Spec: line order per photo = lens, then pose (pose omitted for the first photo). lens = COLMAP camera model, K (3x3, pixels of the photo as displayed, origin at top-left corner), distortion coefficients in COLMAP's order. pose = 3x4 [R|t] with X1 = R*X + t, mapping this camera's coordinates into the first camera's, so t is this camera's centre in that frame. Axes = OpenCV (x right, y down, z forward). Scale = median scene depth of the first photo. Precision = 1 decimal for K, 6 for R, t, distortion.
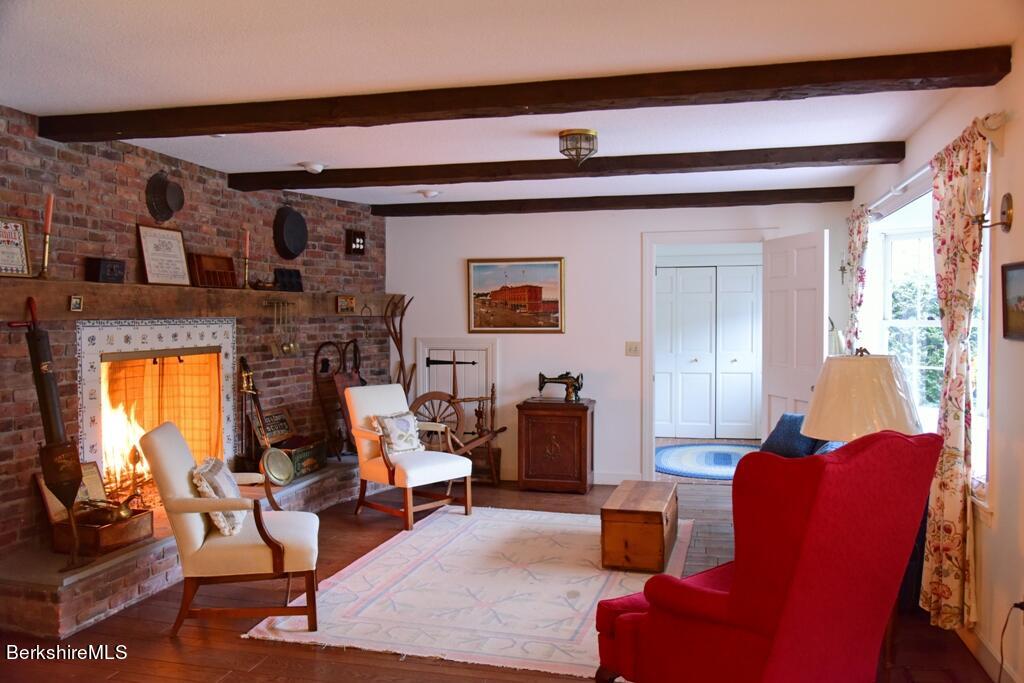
lens RADIAL K [[828.8, 0, 511.7], [0, 828.8, 340.0], [0, 0, 1]] dist [0.006553, 0.000547]
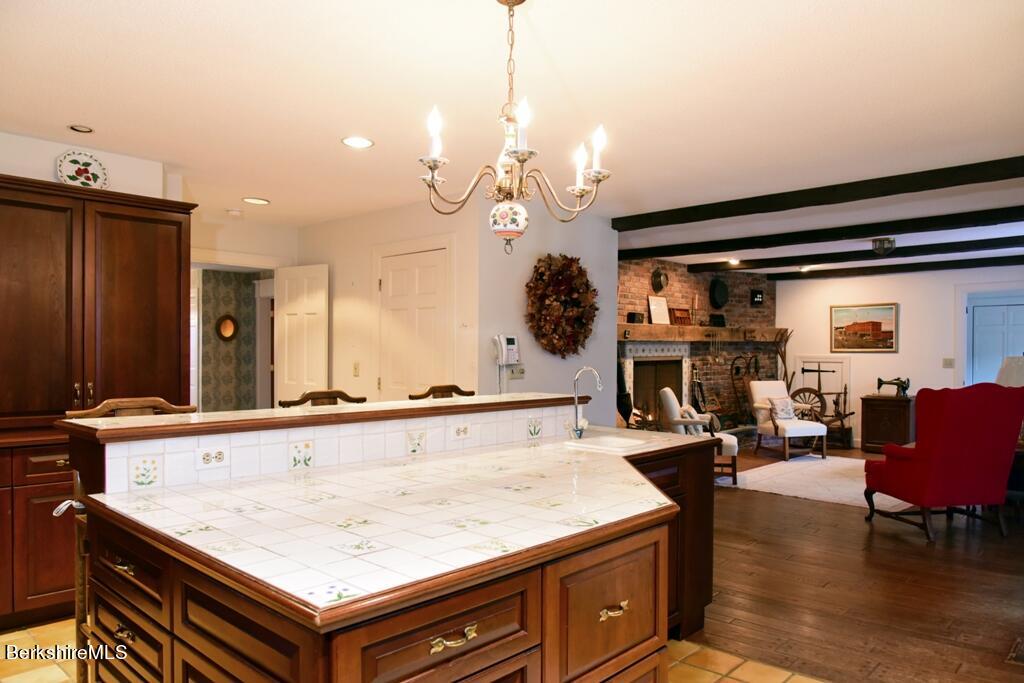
lens RADIAL K [[714.0, 0, 501.5], [0, 714.0, 360.5], [0, 0, 1]] dist [-0.040911, -0.002456]
pose [[0.864290, 0.009646, -0.502901, 0.090573], [-0.016792, 0.999812, -0.009681, 0.032893], [0.502713, 0.016812, 0.864290, -0.510136]]
